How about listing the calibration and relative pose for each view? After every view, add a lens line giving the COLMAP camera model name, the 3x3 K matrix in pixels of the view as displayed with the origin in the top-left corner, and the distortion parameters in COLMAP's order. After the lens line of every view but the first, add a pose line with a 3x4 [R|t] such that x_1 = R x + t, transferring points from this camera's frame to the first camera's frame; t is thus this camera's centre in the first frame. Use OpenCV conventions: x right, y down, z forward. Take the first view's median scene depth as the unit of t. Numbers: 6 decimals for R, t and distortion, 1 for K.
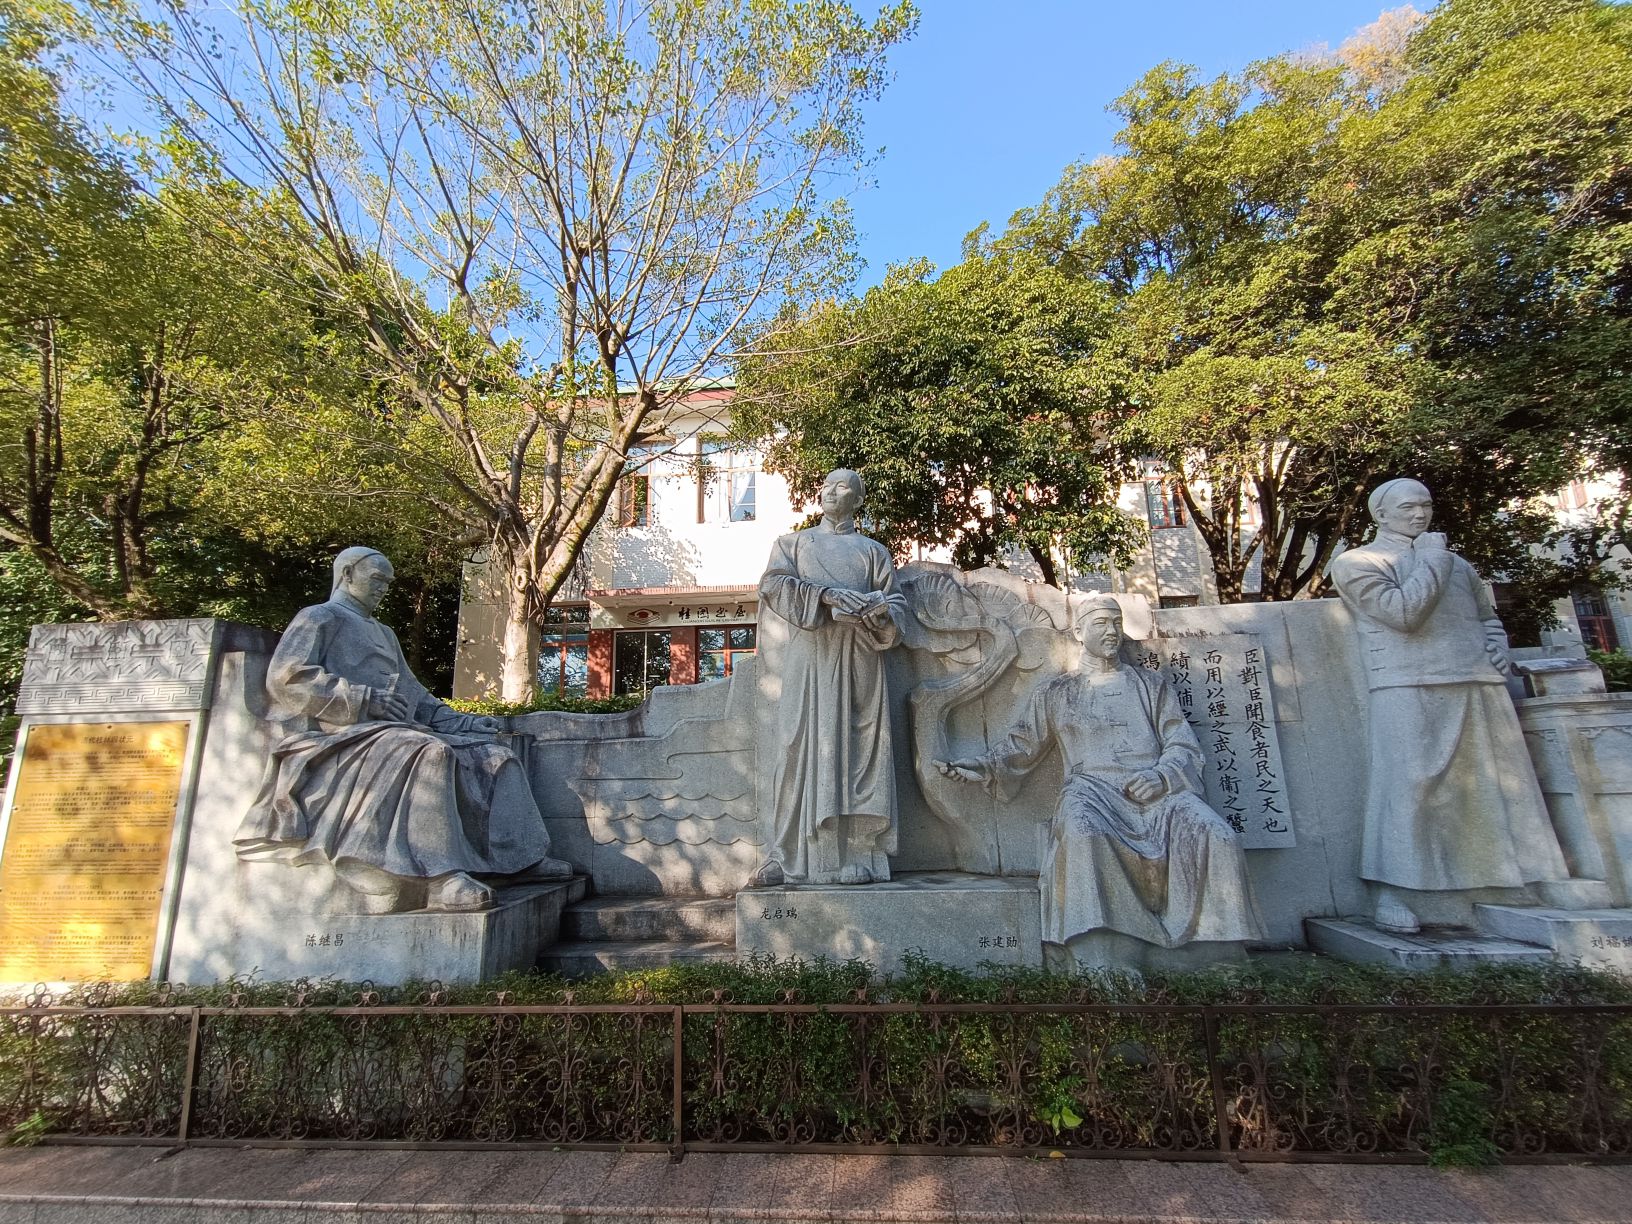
lens RADIAL K [[741.6, 0, 806.0], [0, 741.6, 608.6], [0, 0, 1]] dist [-0.014359, 0.003146]
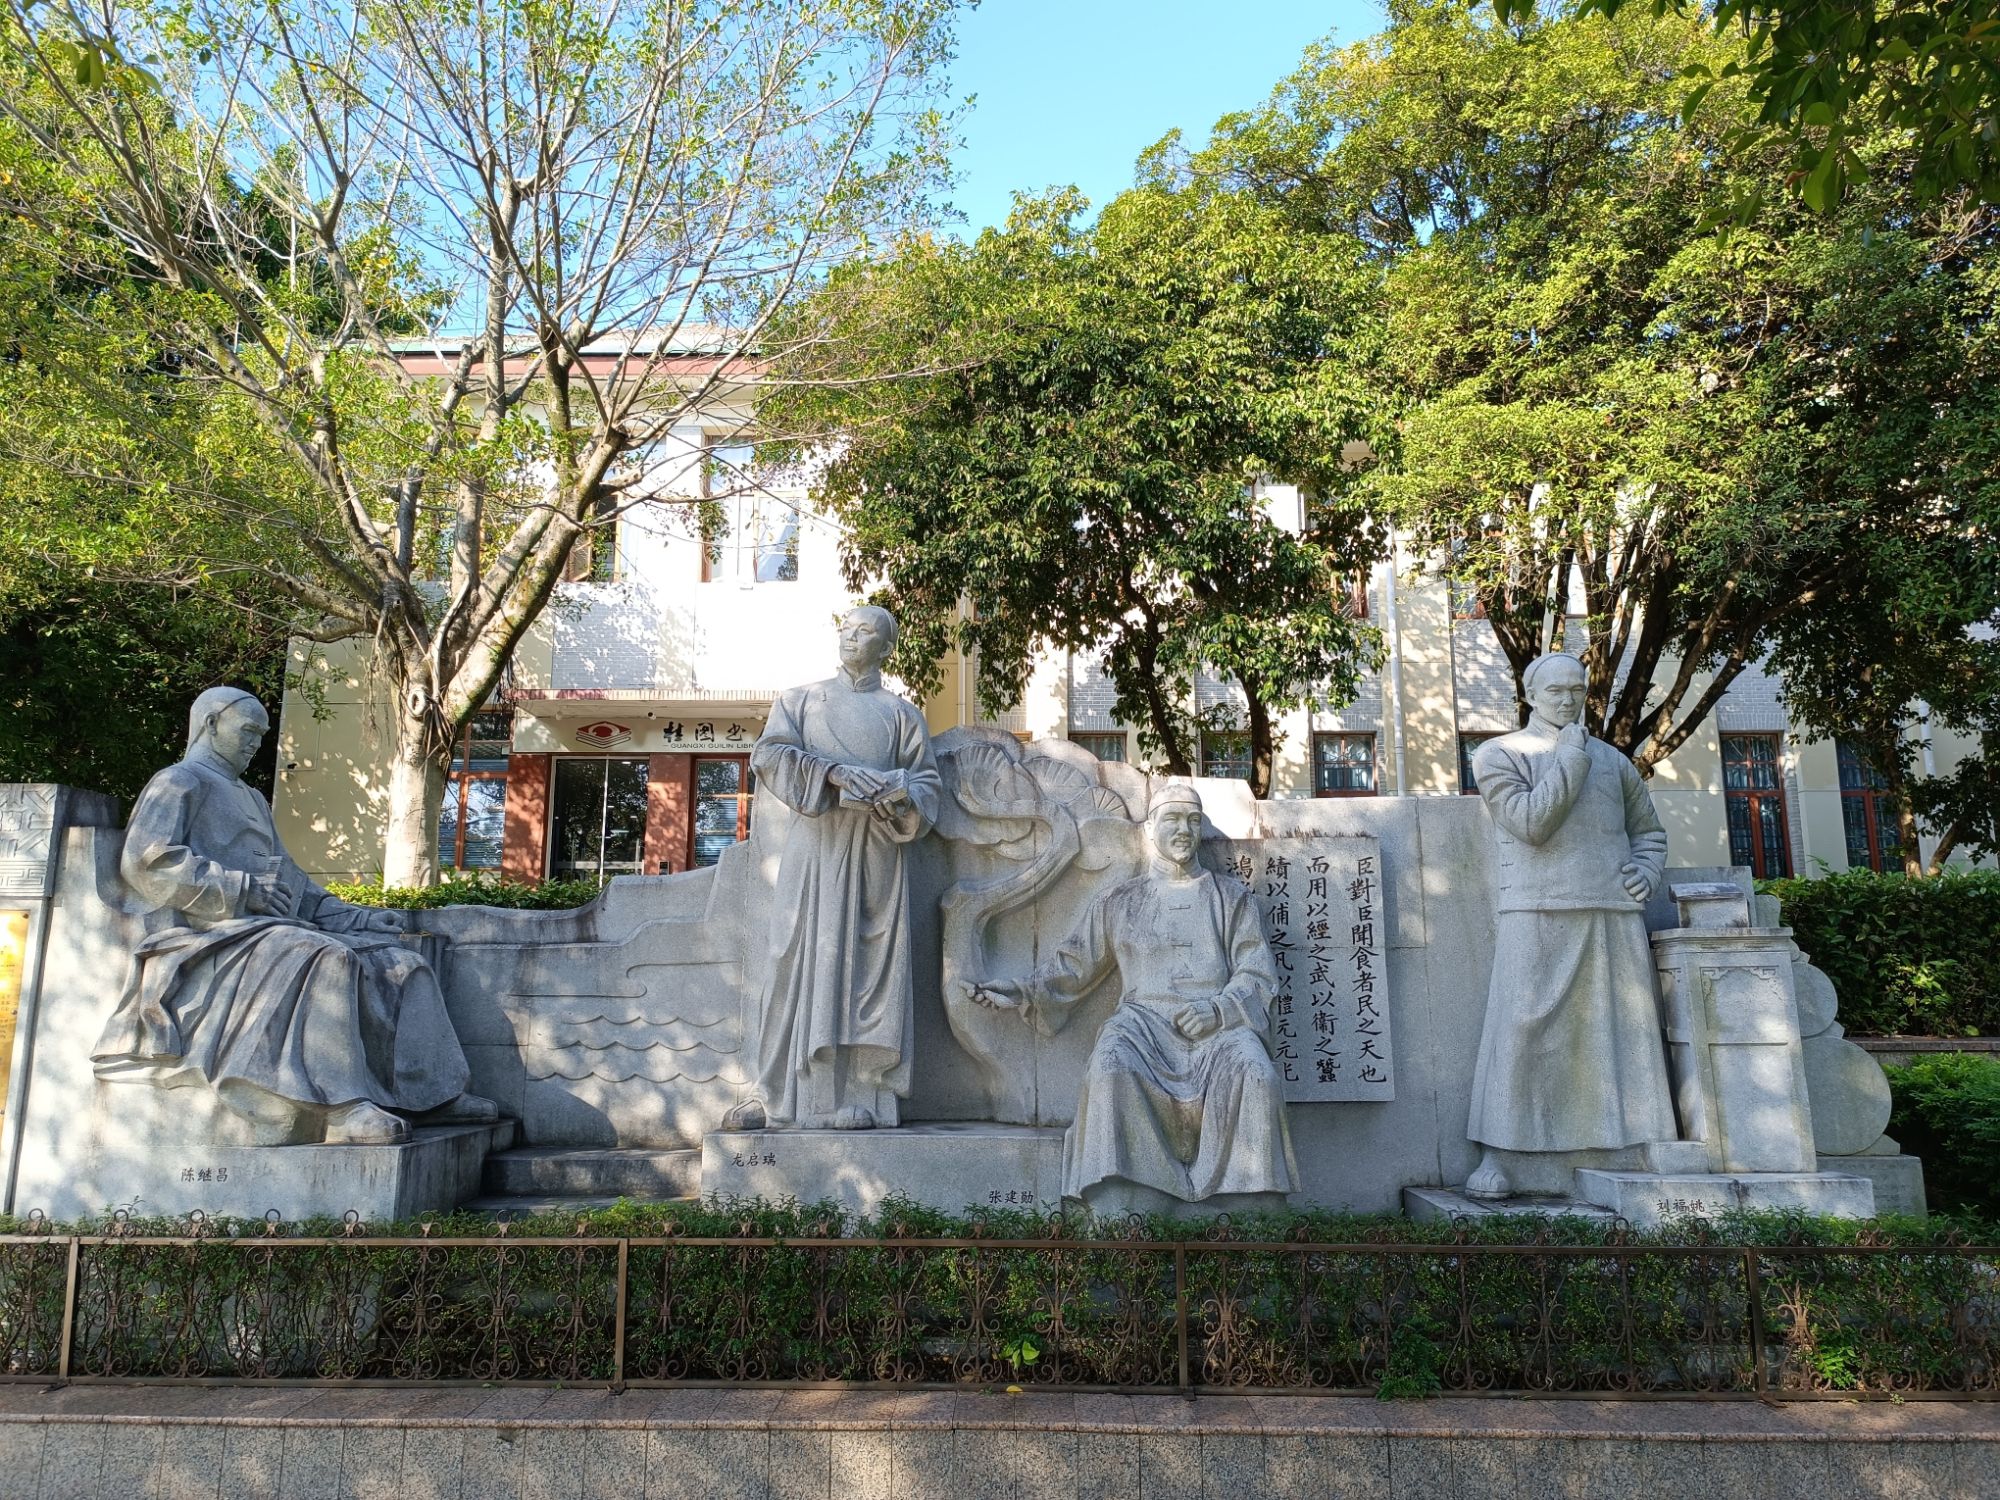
lens RADIAL K [[1355.0, 0, 981.6], [0, 1355.0, 767.4], [0, 0, 1]] dist [0.026018, -0.034830]
pose [[0.997797, 0.036125, 0.055643, 0.103404], [-0.038615, 0.998270, 0.044341, -0.093791], [-0.053945, -0.046392, 0.997466, -0.457141]]
